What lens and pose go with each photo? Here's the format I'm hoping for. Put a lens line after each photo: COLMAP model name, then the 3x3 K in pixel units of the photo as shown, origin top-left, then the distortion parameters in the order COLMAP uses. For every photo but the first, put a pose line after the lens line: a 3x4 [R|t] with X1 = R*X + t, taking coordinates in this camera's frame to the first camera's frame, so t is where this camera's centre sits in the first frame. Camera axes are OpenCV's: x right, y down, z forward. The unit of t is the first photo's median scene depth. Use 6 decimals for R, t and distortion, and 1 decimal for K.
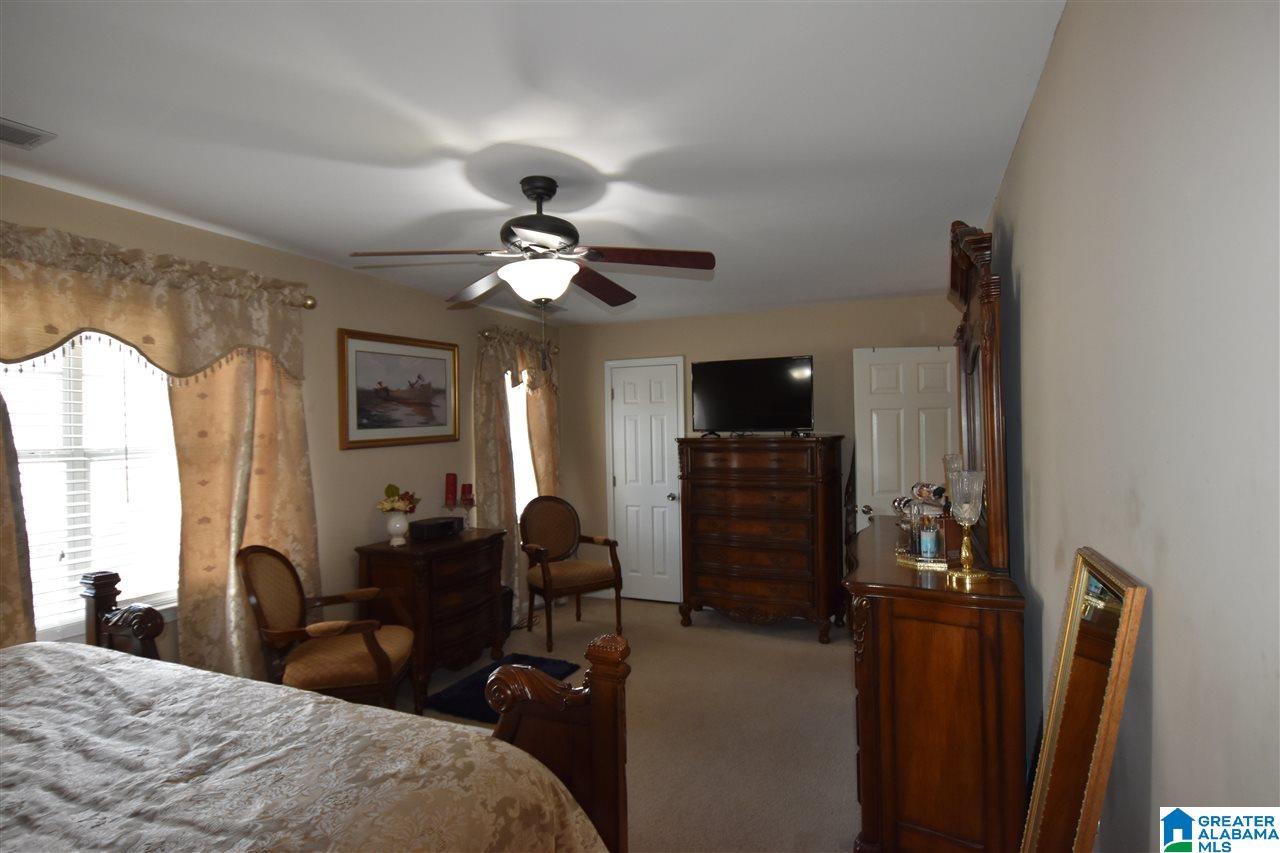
lens RADIAL K [[610.0, 0, 640.0], [0, 610.0, 426.5], [0, 0, 1]] dist [0.000269, -0.000007]
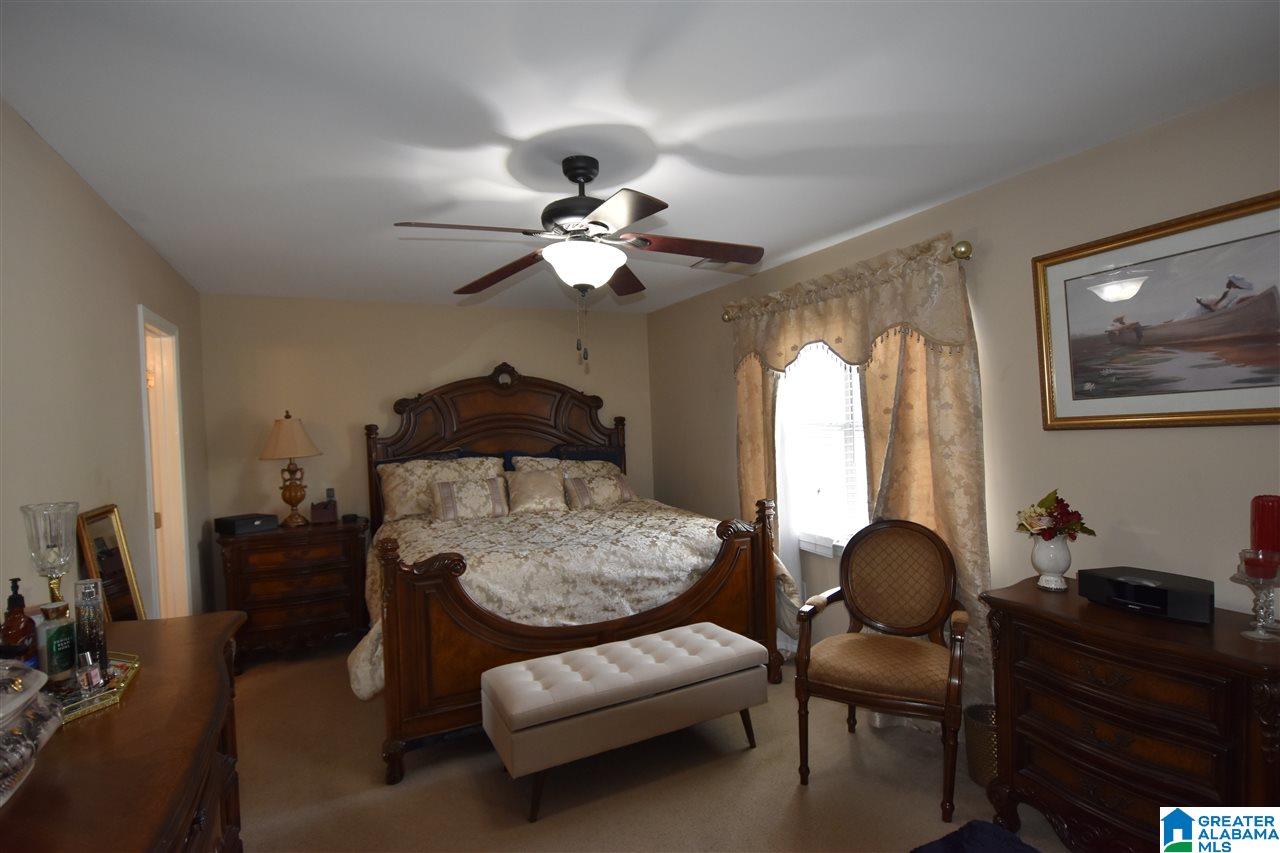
lens RADIAL K [[610.0, 0, 640.0], [0, 610.0, 426.5], [0, 0, 1]] dist [0.000269, -0.000007]
pose [[-0.622346, 0.037181, -0.781859, 0.346399], [0.043042, 0.998985, 0.013245, 0.004371], [0.781558, -0.025410, -0.623315, 1.064908]]
